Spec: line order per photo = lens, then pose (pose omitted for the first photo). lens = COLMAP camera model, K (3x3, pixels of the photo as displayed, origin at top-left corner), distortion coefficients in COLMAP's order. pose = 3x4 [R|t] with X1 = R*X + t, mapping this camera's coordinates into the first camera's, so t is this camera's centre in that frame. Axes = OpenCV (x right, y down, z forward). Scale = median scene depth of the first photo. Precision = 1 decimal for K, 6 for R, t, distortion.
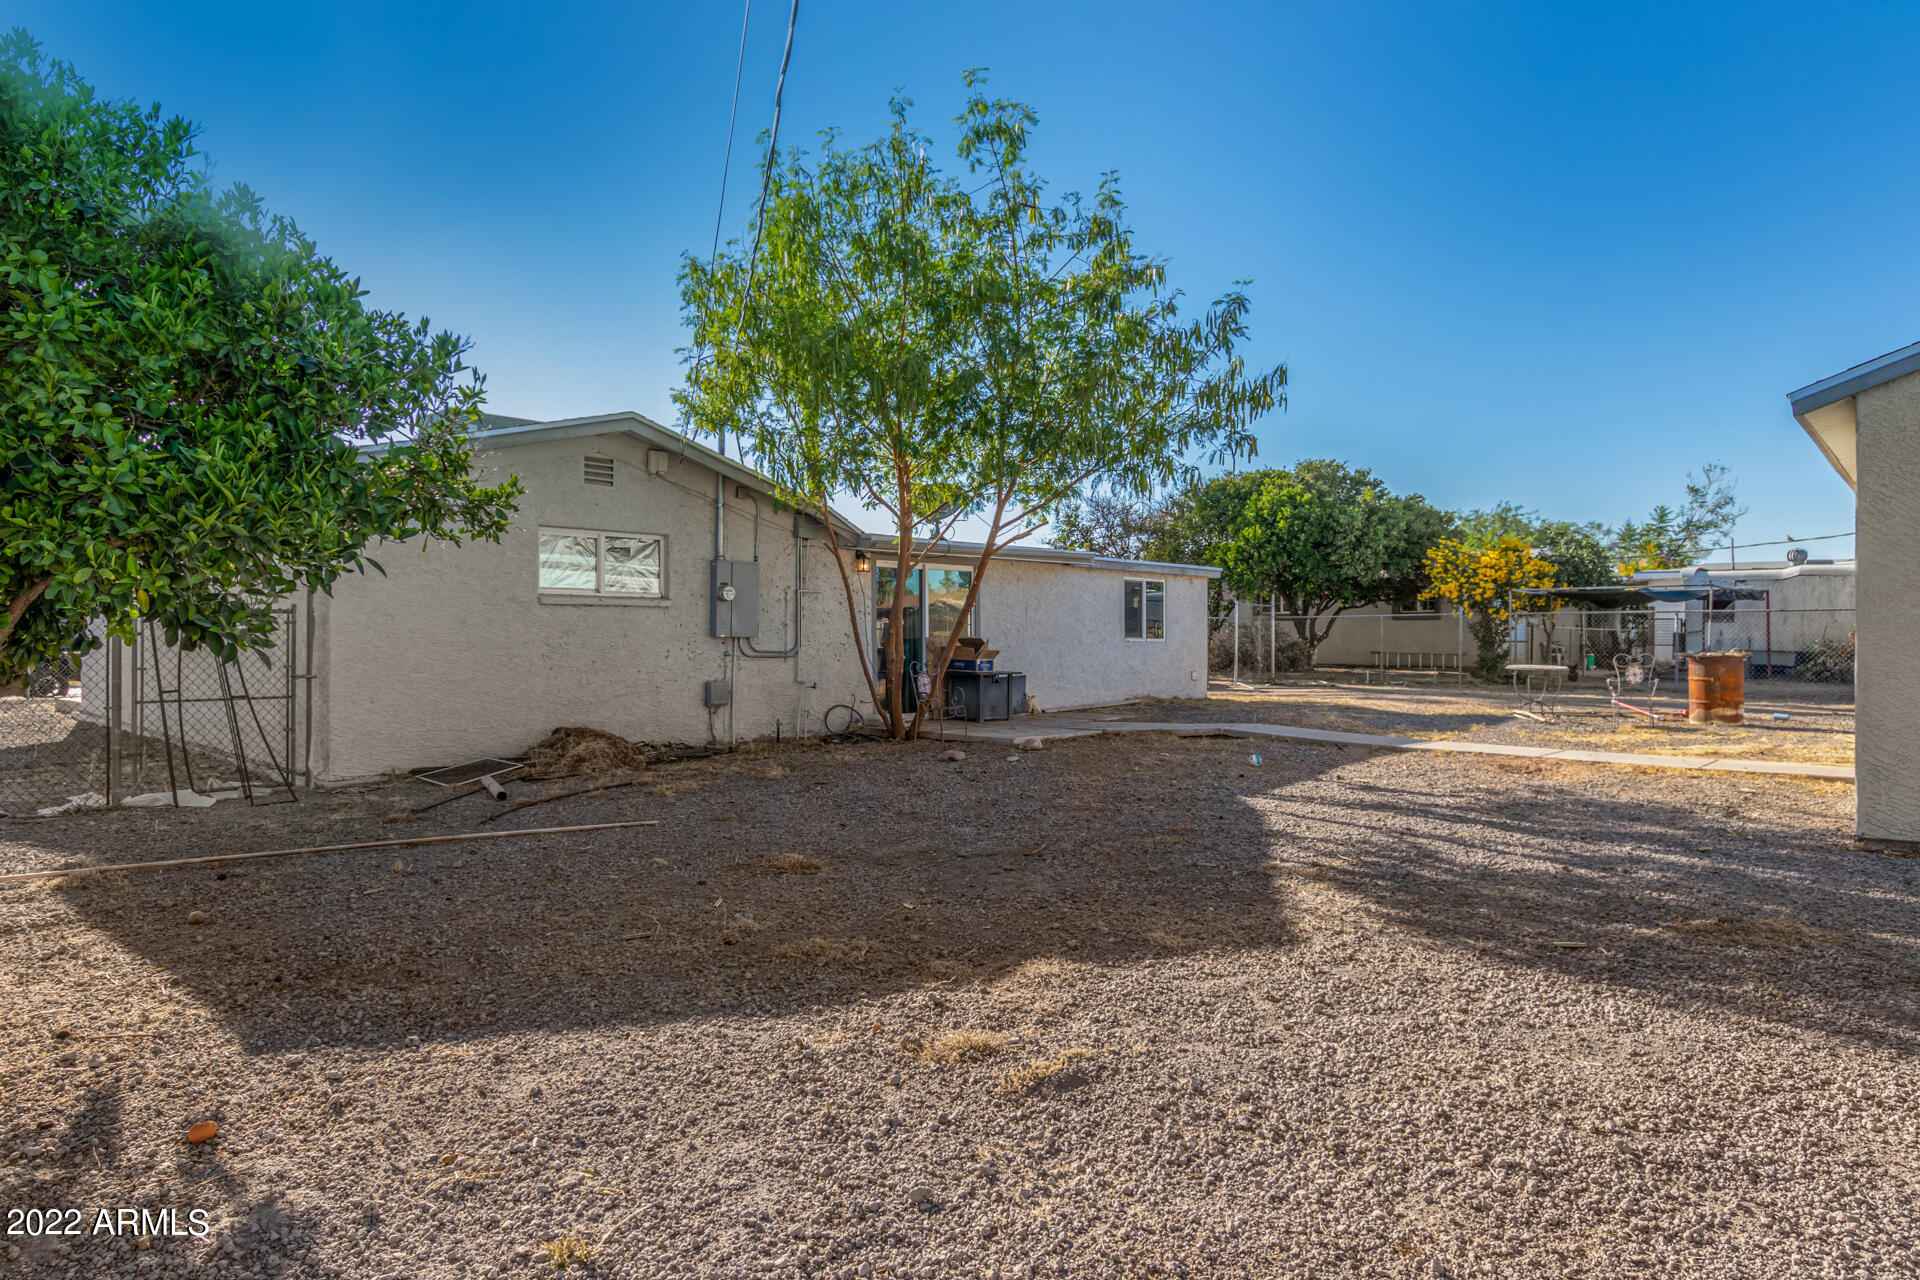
lens RADIAL K [[1182.9, 0, 960.0], [0, 1182.9, 640.0], [0, 0, 1]] dist [0.000024, 0.000620]
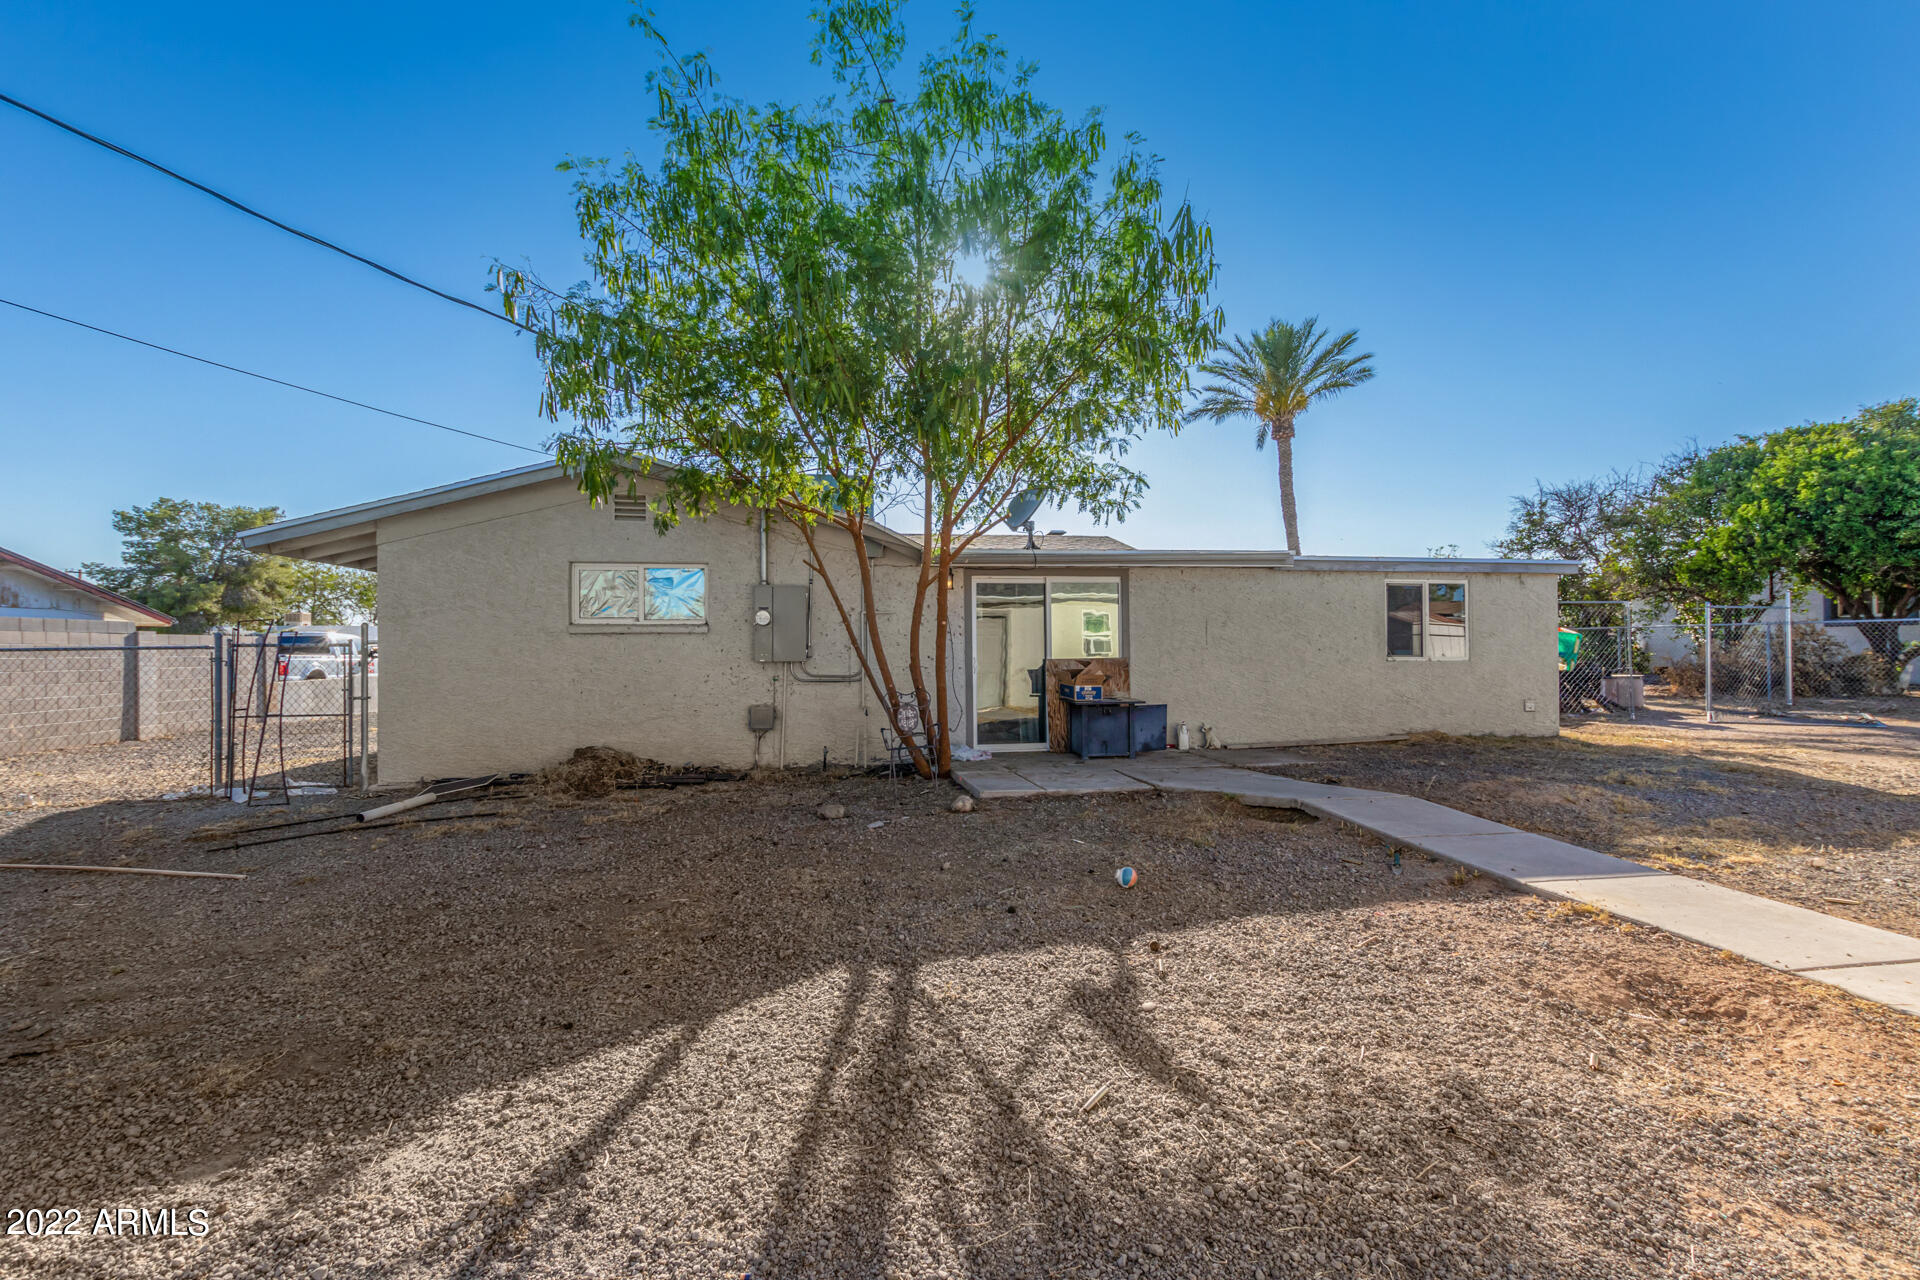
lens RADIAL K [[893.4, 0, 960.0], [0, 893.4, 640.0], [0, 0, 1]] dist [0.000707, -0.000236]
pose [[0.795106, -0.011634, -0.606359, 0.333803], [0.006478, 0.999922, -0.010689, -0.010162], [0.606436, 0.004571, 0.795119, 0.431107]]
